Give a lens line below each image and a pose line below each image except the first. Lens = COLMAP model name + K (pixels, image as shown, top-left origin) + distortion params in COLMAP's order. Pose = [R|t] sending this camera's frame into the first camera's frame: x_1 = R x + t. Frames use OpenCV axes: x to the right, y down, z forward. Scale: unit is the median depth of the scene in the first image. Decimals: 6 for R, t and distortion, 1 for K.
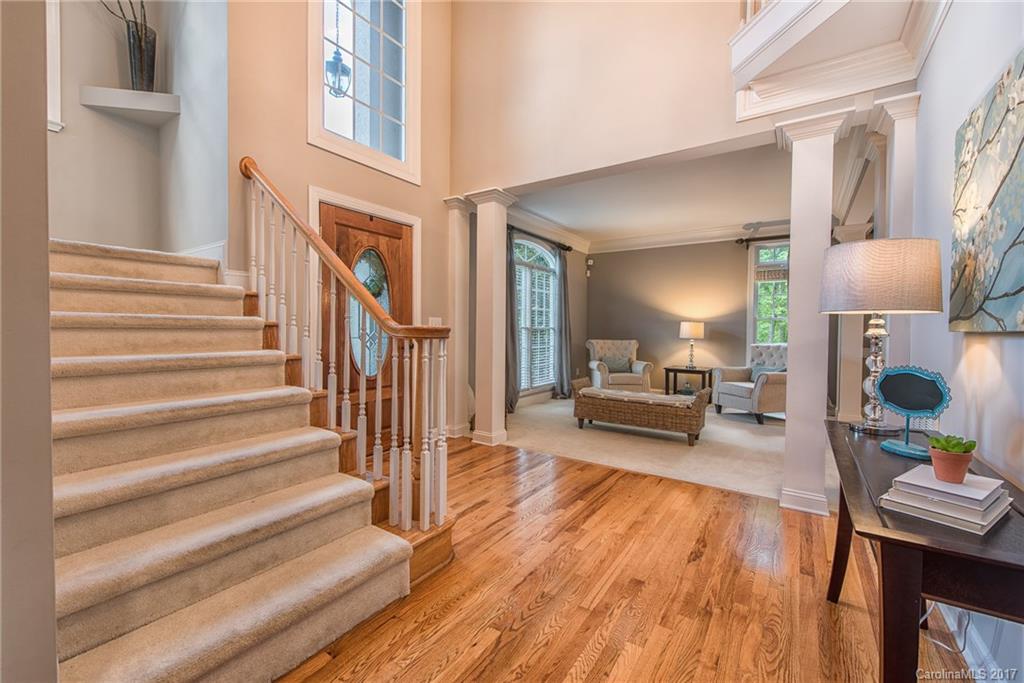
lens RADIAL K [[427.2, 0, 509.5], [0, 427.2, 335.3], [0, 0, 1]] dist [-0.001325, 0.000041]
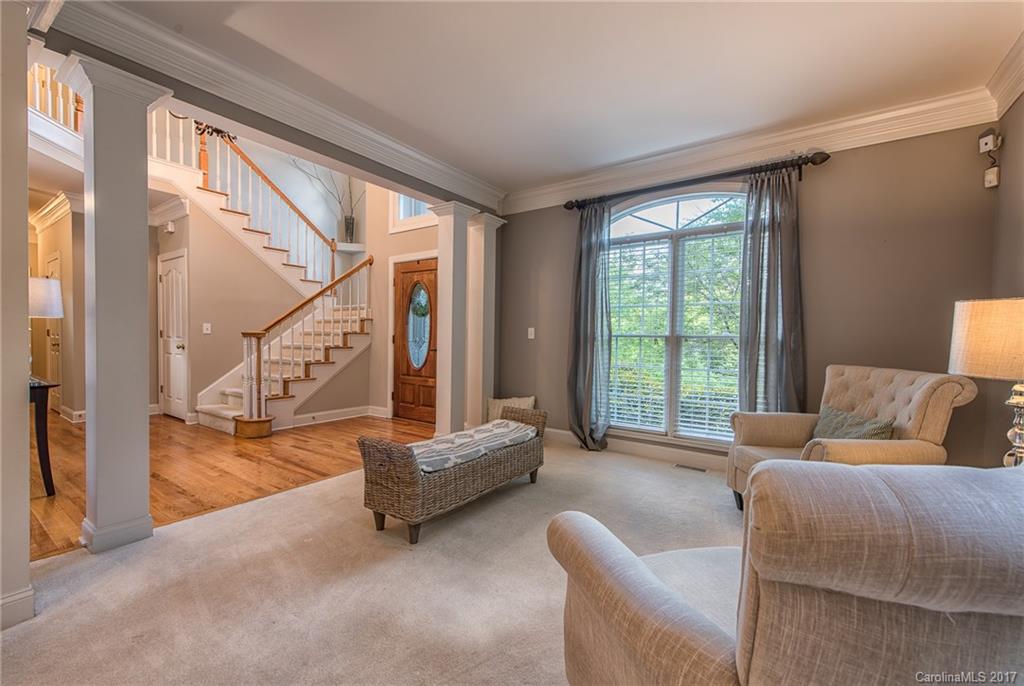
lens RADIAL K [[417.0, 0, 511.2], [0, 417.0, 349.5], [0, 0, 1]] dist [-0.002884, -0.000382]
pose [[0.004699, 0.025667, -0.999660, 1.229488], [-0.017249, 0.999524, 0.025582, -0.014288], [0.999840, 0.017123, 0.005139, 1.428152]]
